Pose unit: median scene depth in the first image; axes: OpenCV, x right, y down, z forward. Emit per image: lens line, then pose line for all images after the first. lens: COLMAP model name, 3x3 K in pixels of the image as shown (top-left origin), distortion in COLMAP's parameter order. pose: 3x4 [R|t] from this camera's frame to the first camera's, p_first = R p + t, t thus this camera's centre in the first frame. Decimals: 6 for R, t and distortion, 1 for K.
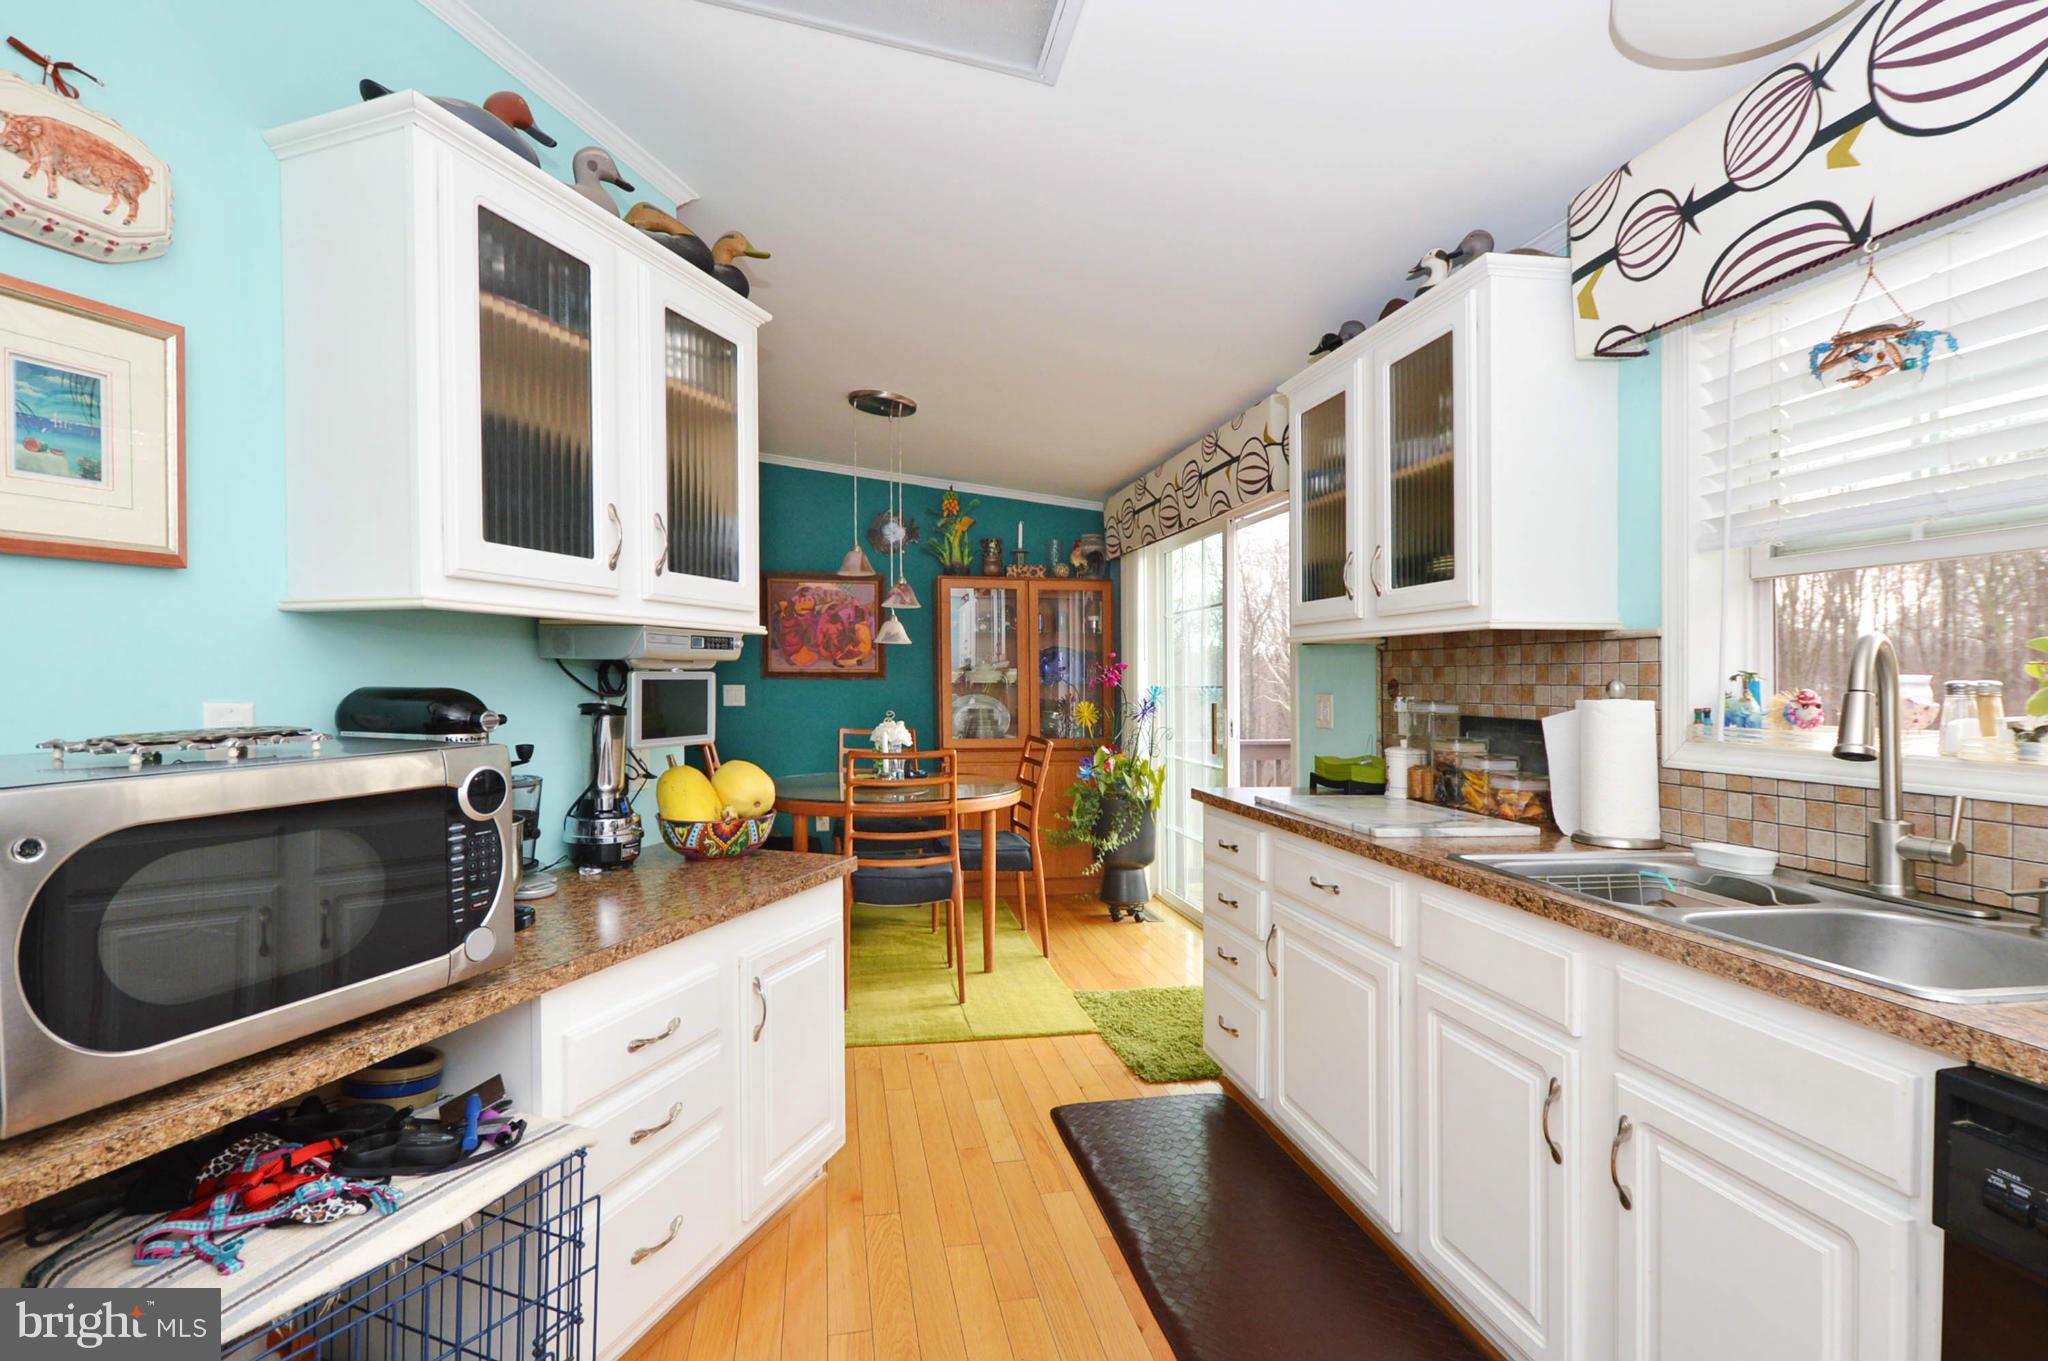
lens RADIAL K [[966.9, 0, 987.0], [0, 966.9, 689.6], [0, 0, 1]] dist [0.008018, -0.007171]
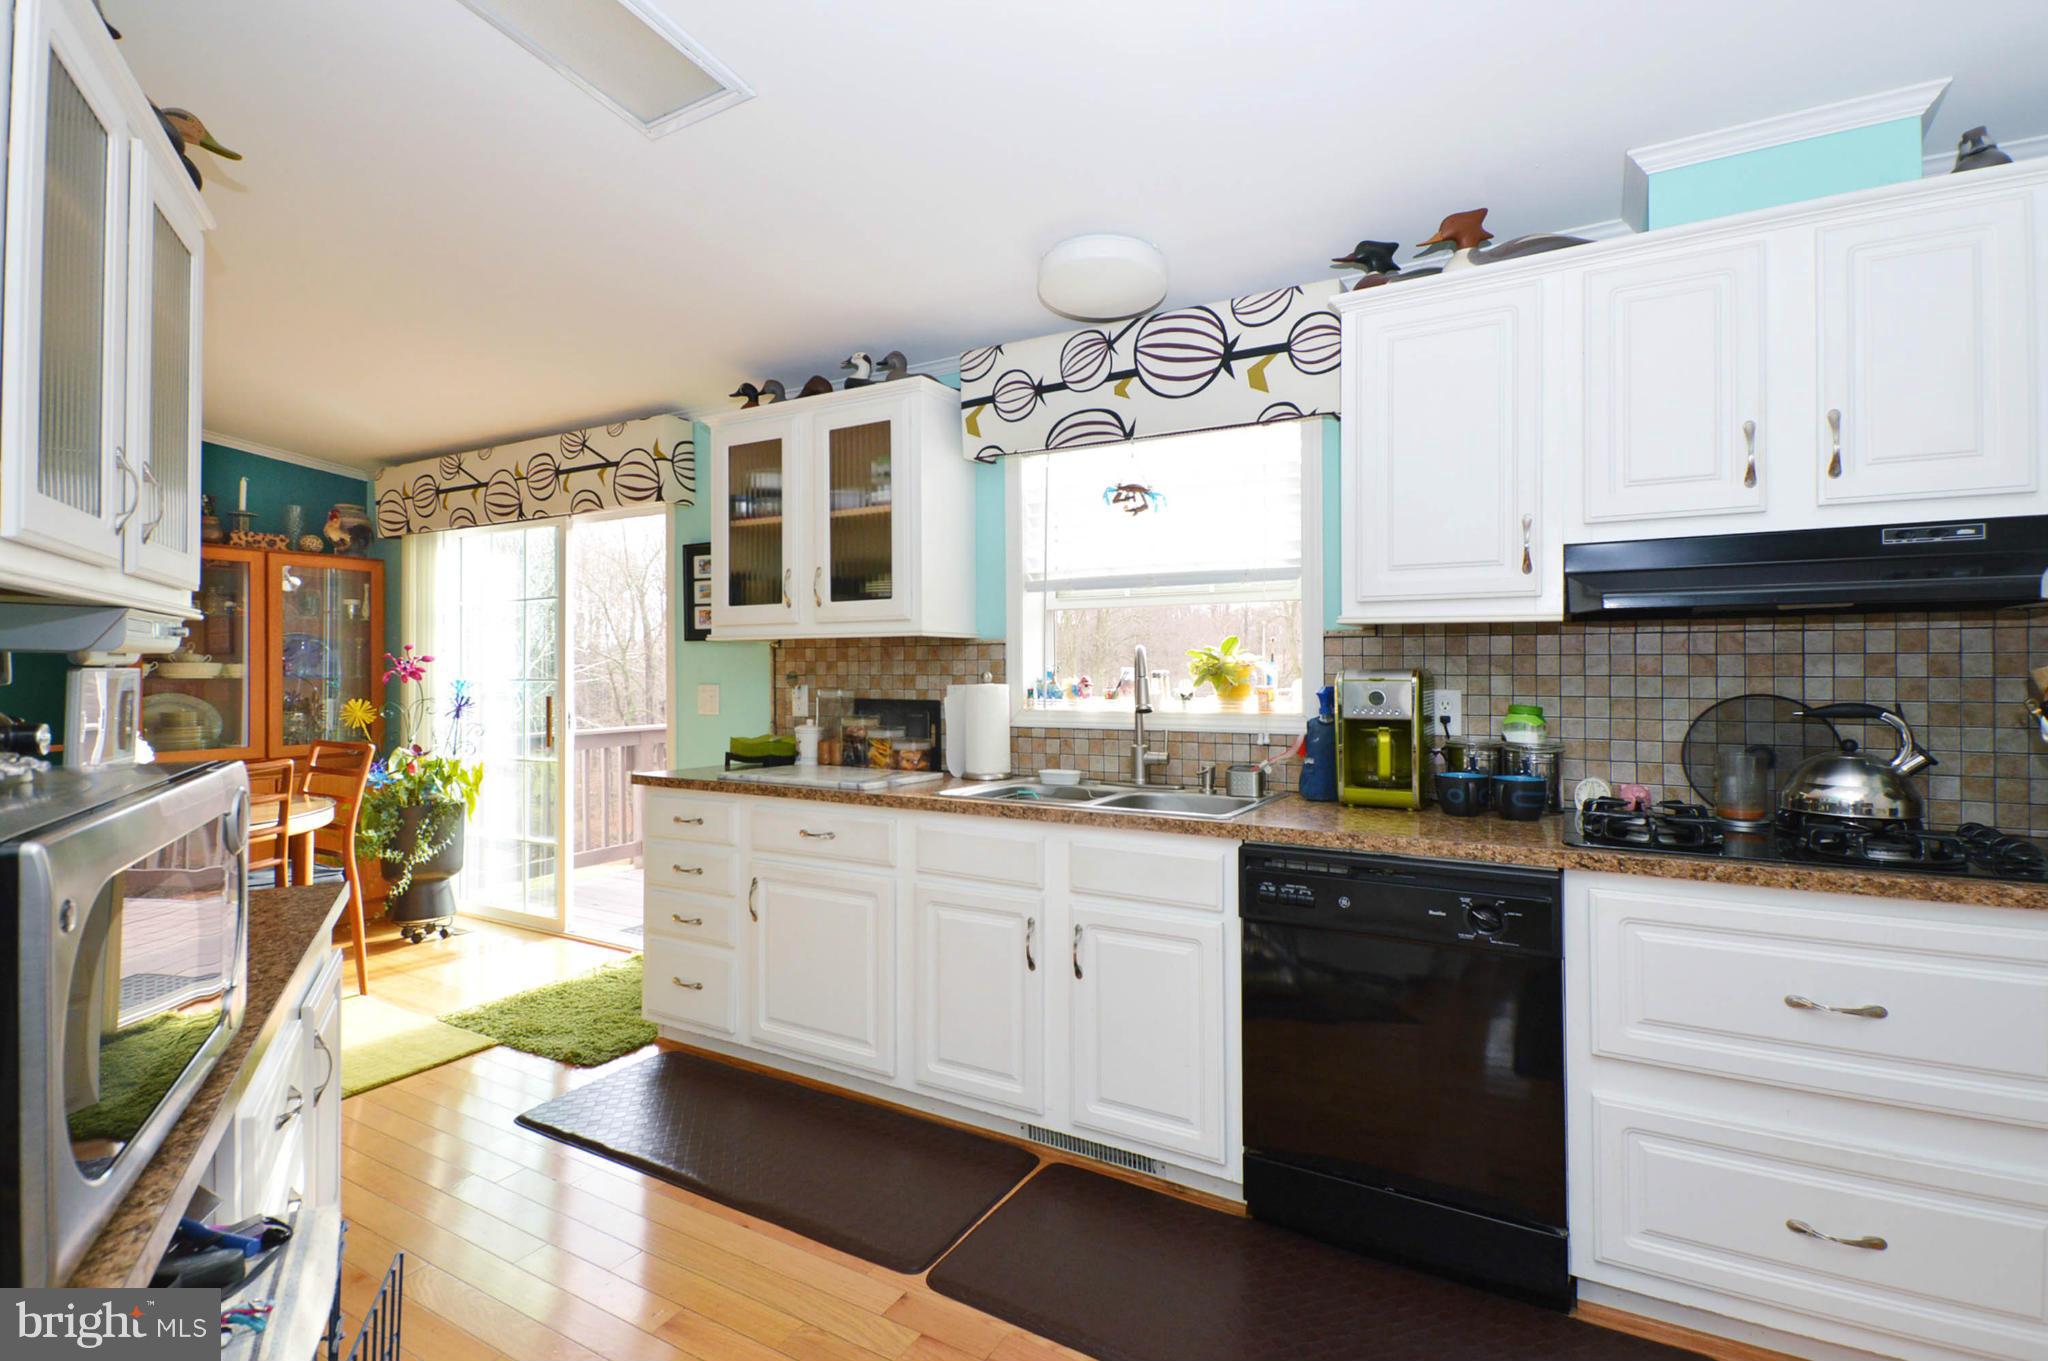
lens RADIAL K [[966.9, 0, 1017.4], [0, 966.9, 654.3], [0, 0, 1]] dist [0.008018, -0.007171]
pose [[0.634145, 0.006541, 0.773187, -0.445868], [0.013459, 0.999719, -0.019496, -0.005525], [-0.773097, 0.022769, 0.633879, -0.011877]]
